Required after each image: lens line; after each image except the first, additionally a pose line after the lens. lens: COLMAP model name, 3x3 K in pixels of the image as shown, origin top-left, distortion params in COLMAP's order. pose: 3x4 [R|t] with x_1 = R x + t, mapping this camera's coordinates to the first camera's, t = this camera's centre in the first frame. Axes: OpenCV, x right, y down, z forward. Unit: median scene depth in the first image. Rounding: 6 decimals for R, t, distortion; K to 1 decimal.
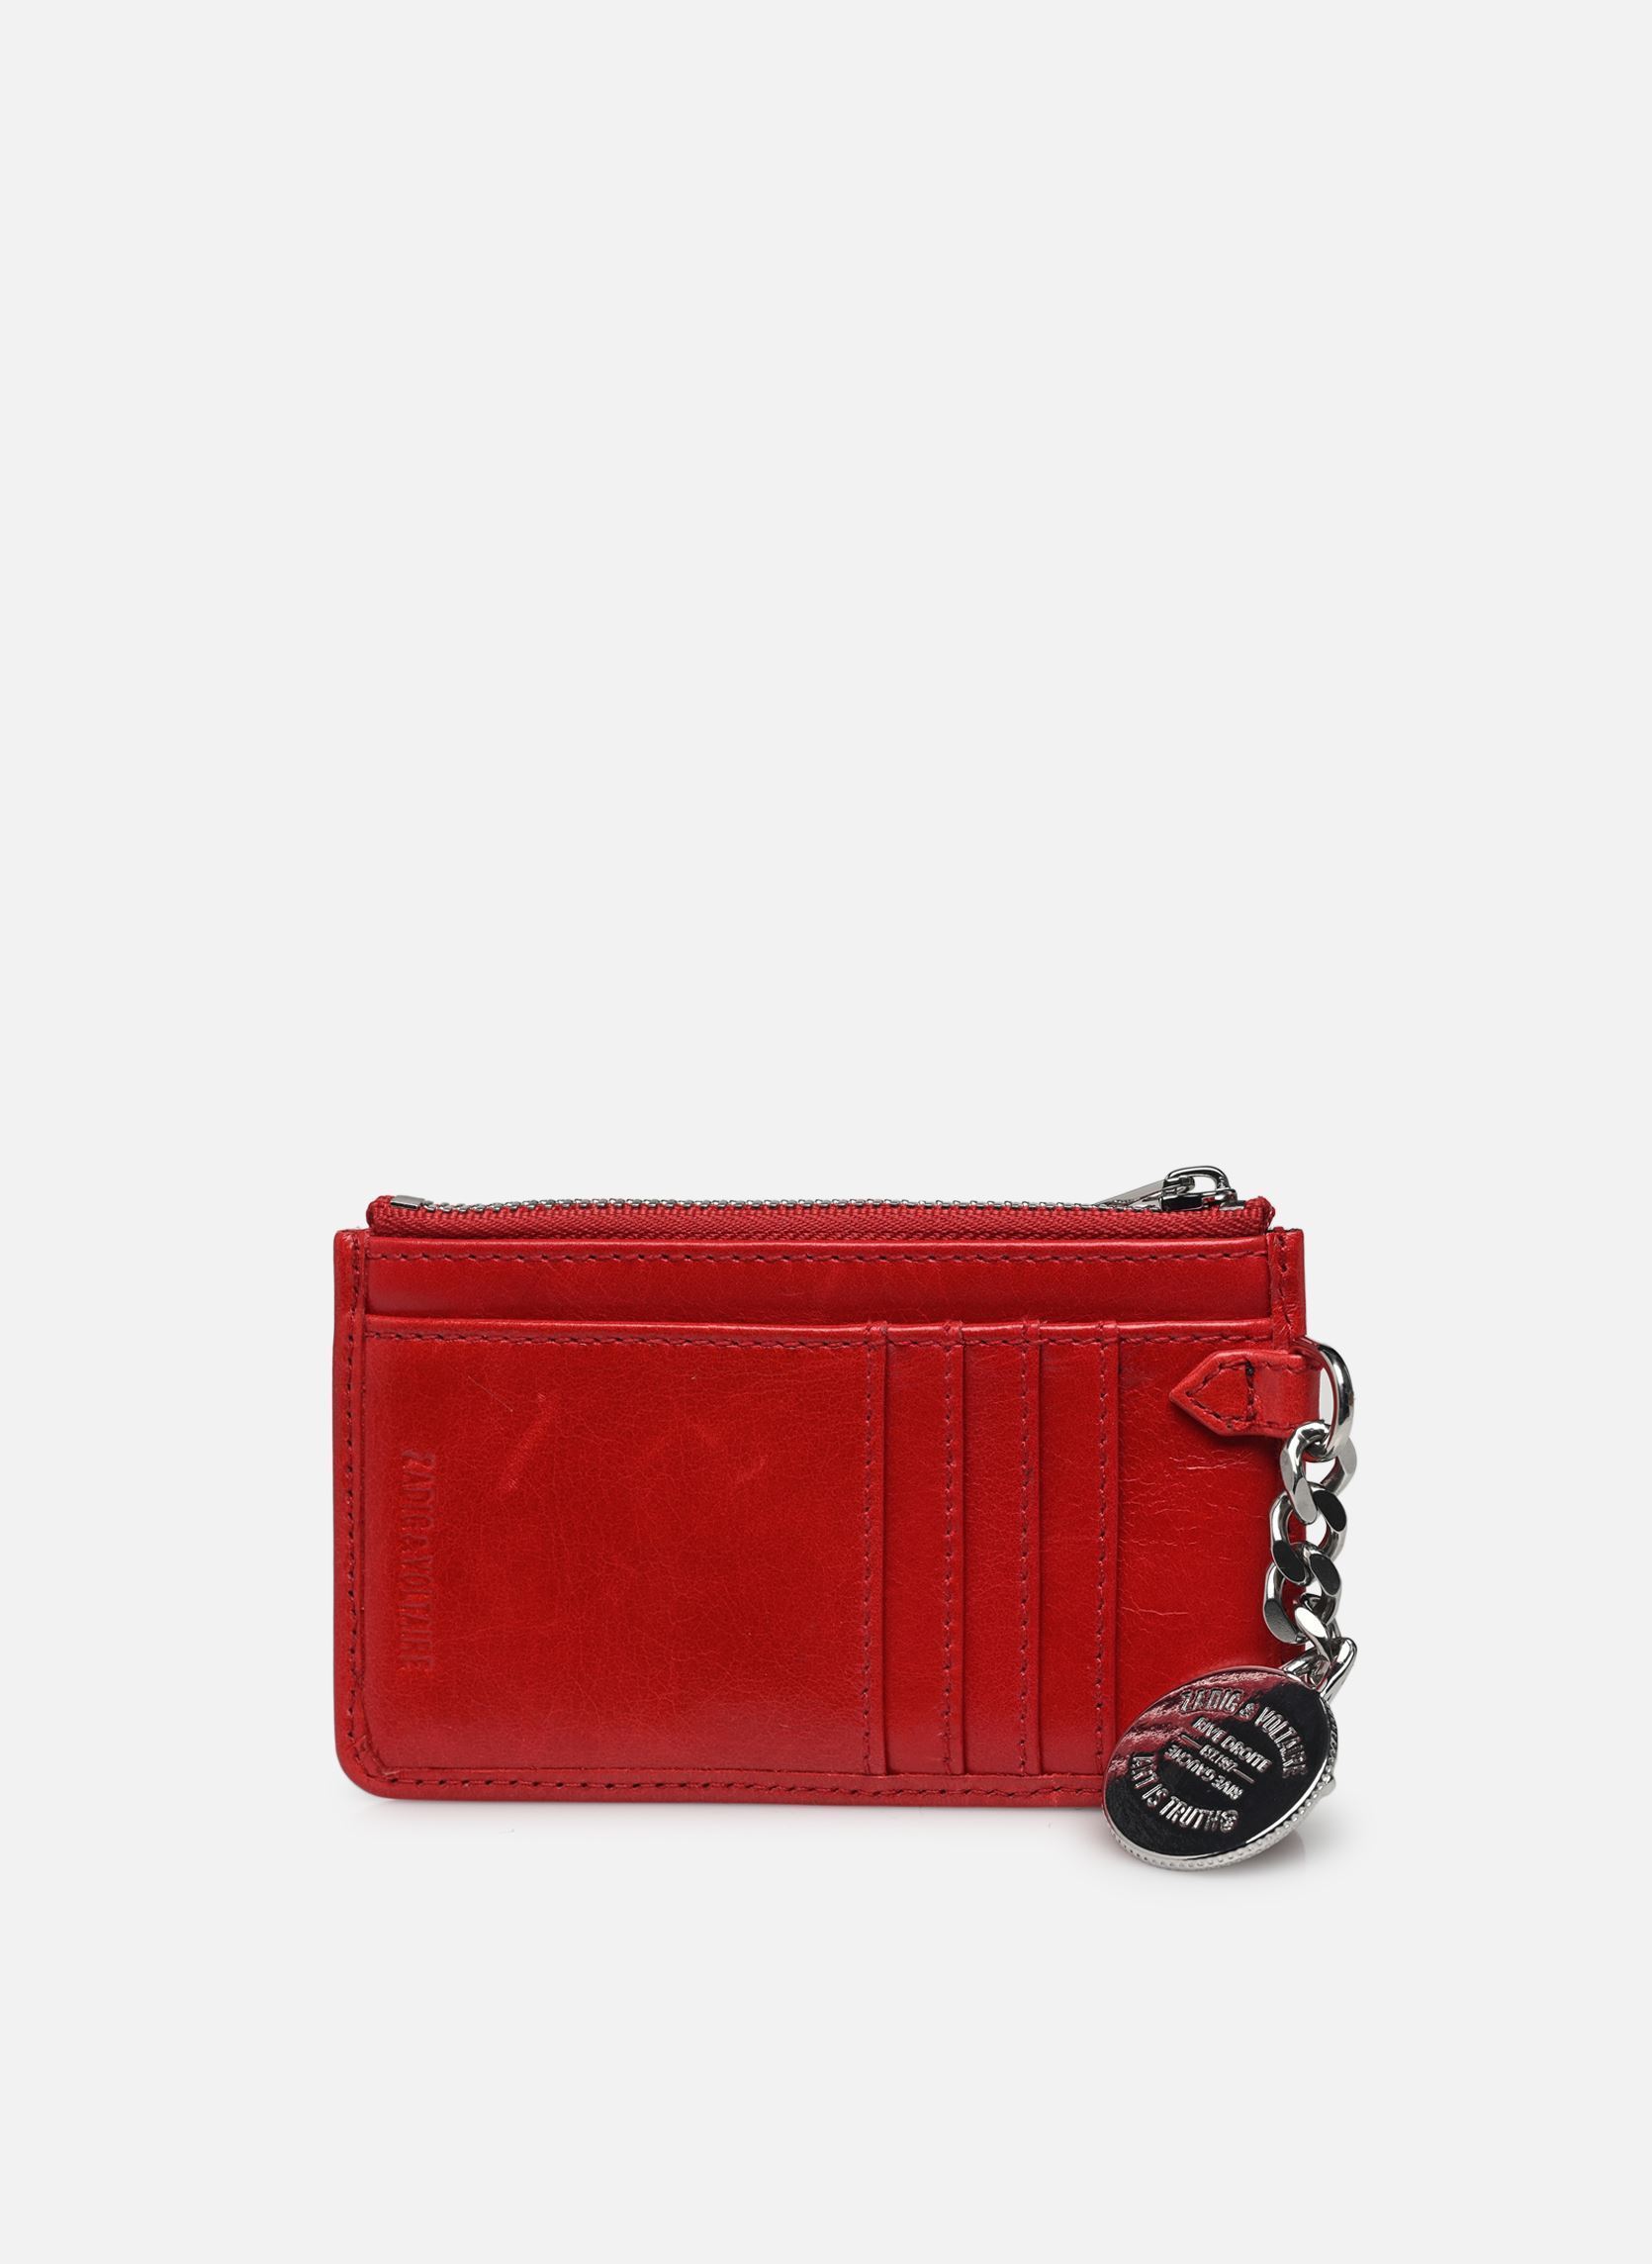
lens RADIAL K [[7296.9, 0, 826.0], [0, 7296.9, 1132.0], [0, 0, 1]] dist [-0.040679, -0.627491]
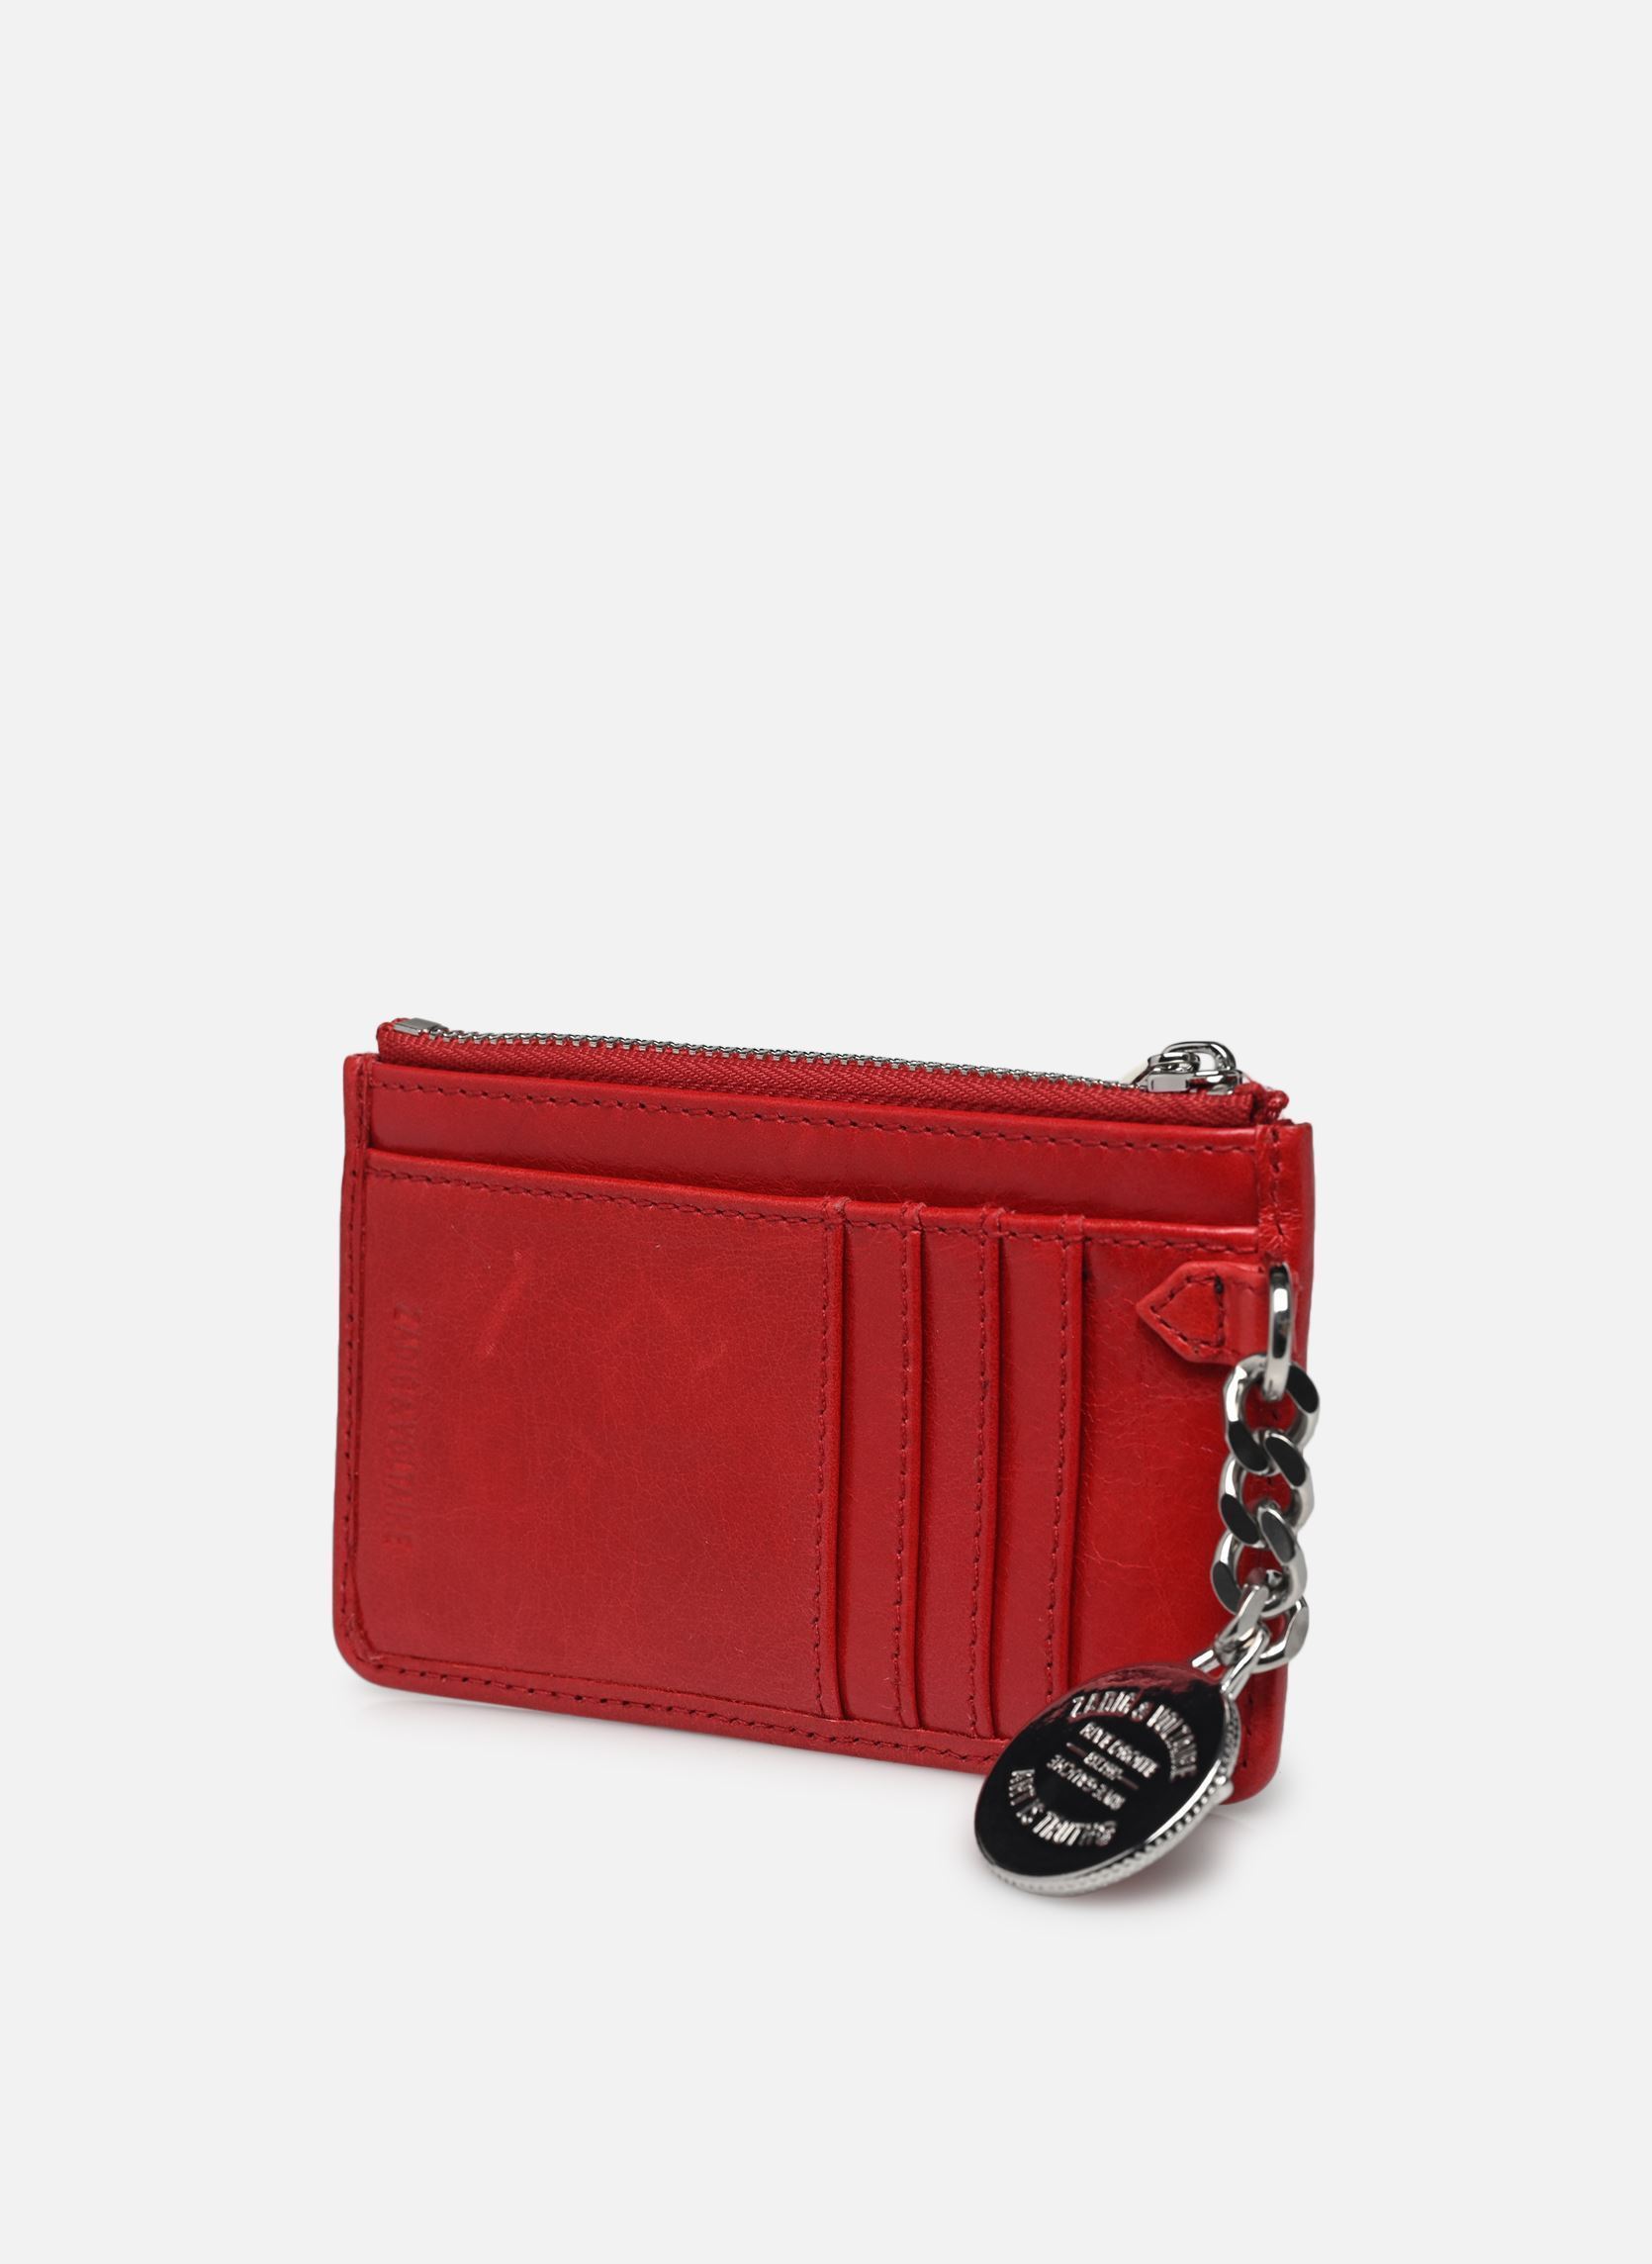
lens RADIAL K [[7161.5, 0, 826.0], [0, 7161.5, 1132.0], [0, 0, 1]] dist [0.970522, -0.529460]
pose [[0.996359, 0.074009, -0.042323, 0.036742], [-0.073231, 0.997122, 0.019640, 0.001686], [0.043655, -0.016469, 0.998911, 0.140330]]
